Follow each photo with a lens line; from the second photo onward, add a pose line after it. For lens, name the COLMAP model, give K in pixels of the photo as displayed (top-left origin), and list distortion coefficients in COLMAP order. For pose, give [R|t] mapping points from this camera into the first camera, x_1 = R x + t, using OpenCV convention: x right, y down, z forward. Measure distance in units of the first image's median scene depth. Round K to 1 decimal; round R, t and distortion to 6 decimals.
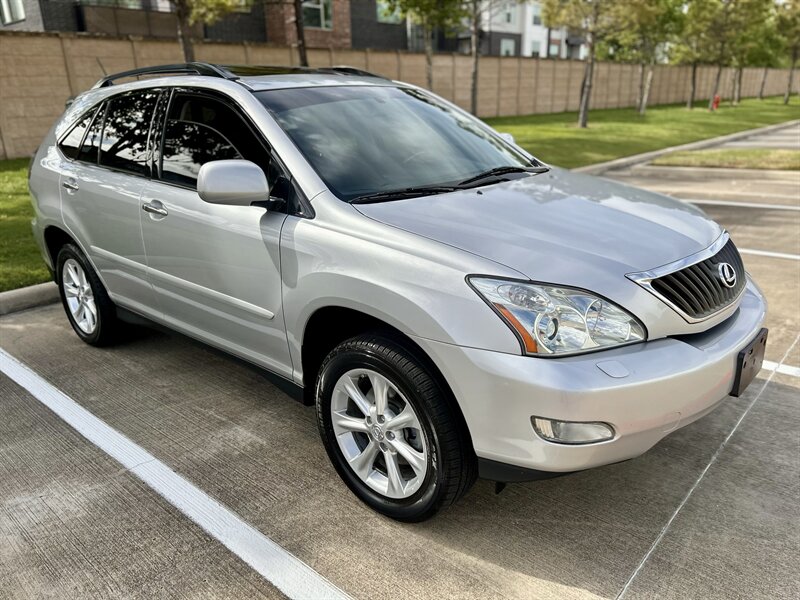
lens RADIAL K [[602.7, 0, 406.8], [0, 602.7, 304.9], [0, 0, 1]] dist [0.050431, -0.054442]
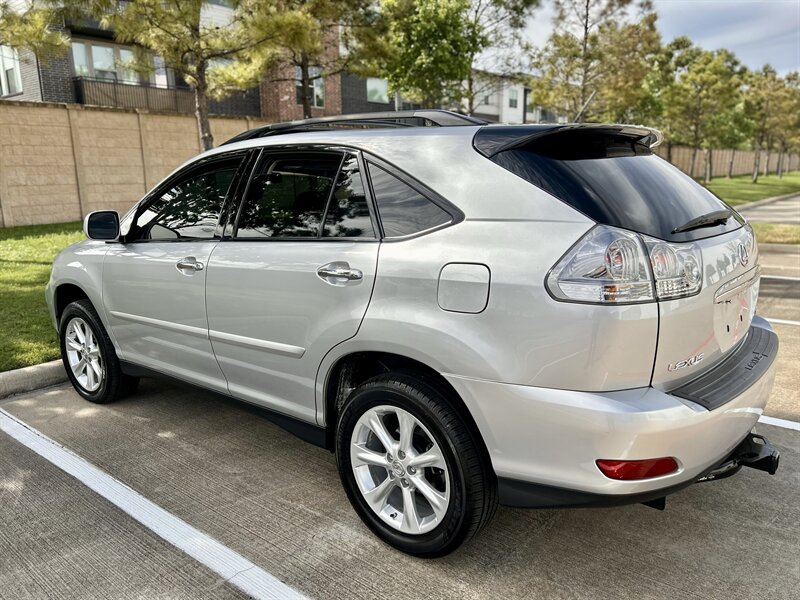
lens RADIAL K [[602.7, 0, 401.7], [0, 602.7, 306.1], [0, 0, 1]] dist [0.050431, -0.054442]
pose [[0.999461, 0.003332, 0.032661, -0.169030], [0.000400, 0.993526, -0.113601, -0.007581], [-0.032828, 0.113553, 0.992989, 0.076844]]
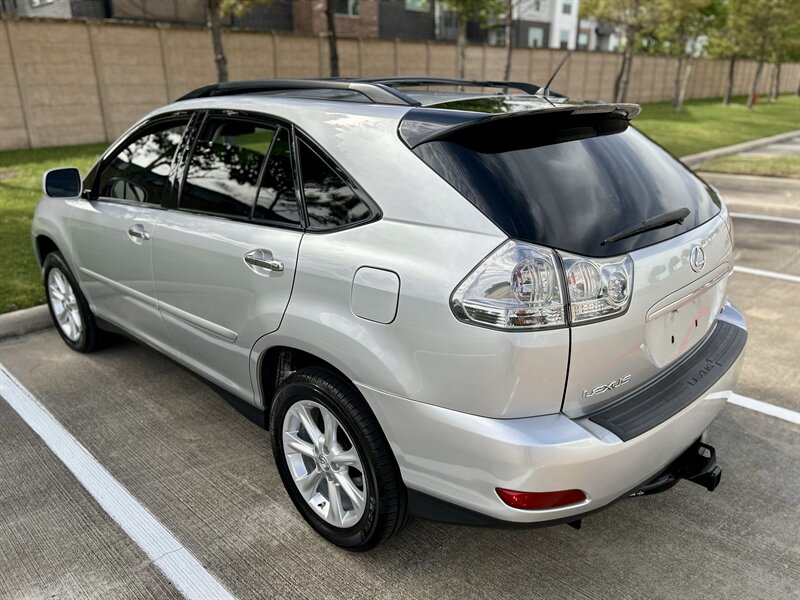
lens RADIAL K [[602.7, 0, 400.0], [0, 602.7, 302.7], [0, 0, 1]] dist [0.050431, -0.054442]
pose [[0.998870, 0.032513, -0.034673, -0.060824], [-0.031910, 0.999332, 0.017787, -0.085691], [0.035228, -0.016660, 0.999240, 0.106005]]
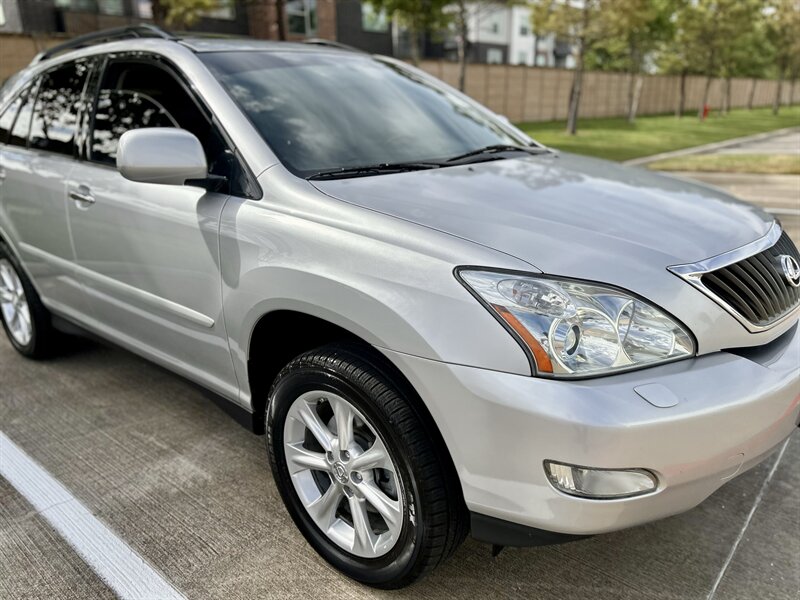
lens RADIAL K [[602.7, 0, 394.5], [0, 602.7, 307.5], [0, 0, 1]] dist [0.050431, -0.054442]
pose [[0.999998, 0.001689, 0.001403, 0.011354], [-0.001669, 0.999900, -0.014026, 0.005305], [-0.001427, 0.014023, 0.999901, 0.125039]]
